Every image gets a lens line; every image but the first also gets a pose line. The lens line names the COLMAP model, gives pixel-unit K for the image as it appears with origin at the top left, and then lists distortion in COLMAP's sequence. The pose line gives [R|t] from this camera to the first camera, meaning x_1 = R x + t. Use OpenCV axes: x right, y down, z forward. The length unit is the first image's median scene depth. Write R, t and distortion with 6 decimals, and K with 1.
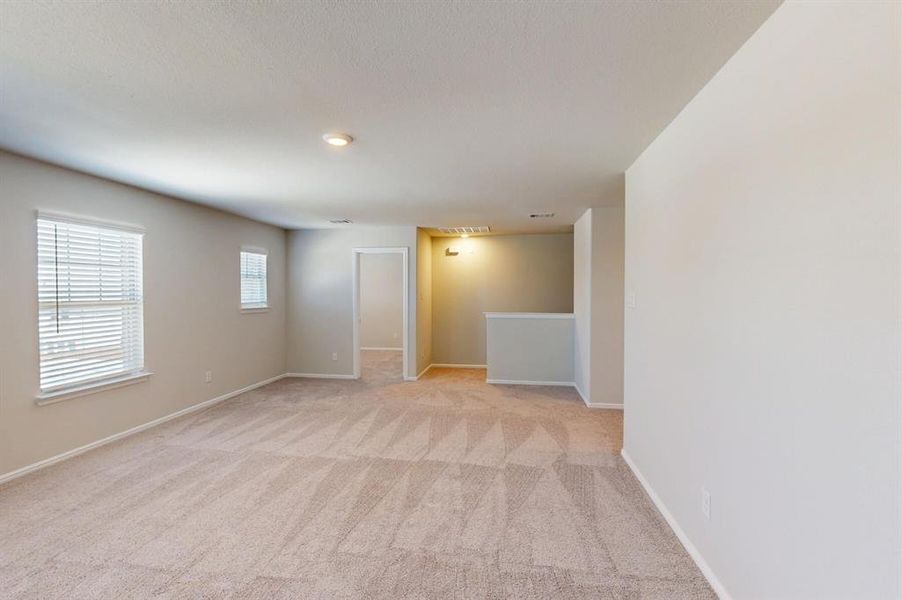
lens RADIAL K [[386.6, 0, 450.5], [0, 386.6, 300.0], [0, 0, 1]] dist [-0.003217, -0.000199]
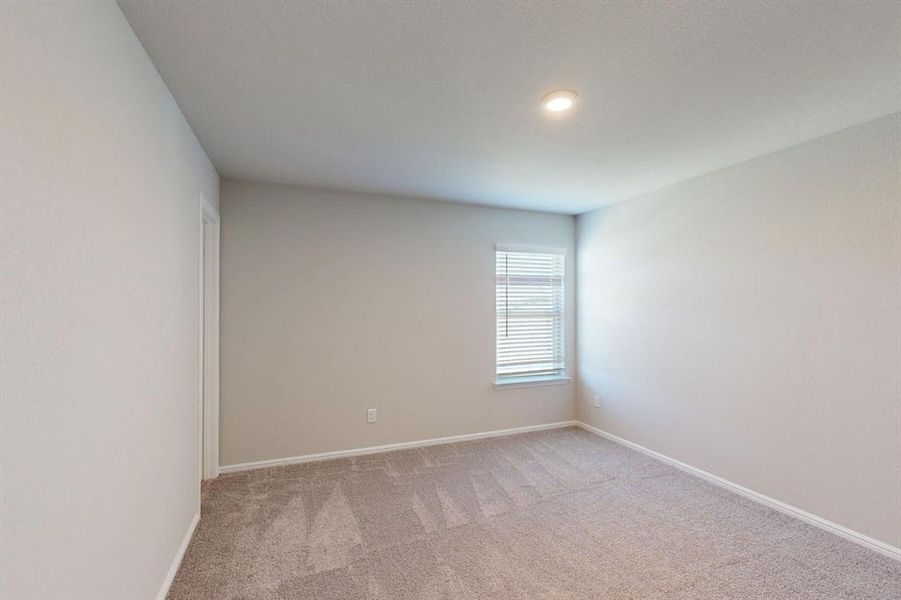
lens RADIAL K [[386.6, 0, 450.5], [0, 386.6, 300.0], [0, 0, 1]] dist [-0.003217, -0.000199]
pose [[0.507061, -0.010520, -0.861846, 0.021315], [-0.021175, 0.999472, -0.024658, -0.001616], [0.861650, 0.030752, 0.506571, 0.162916]]
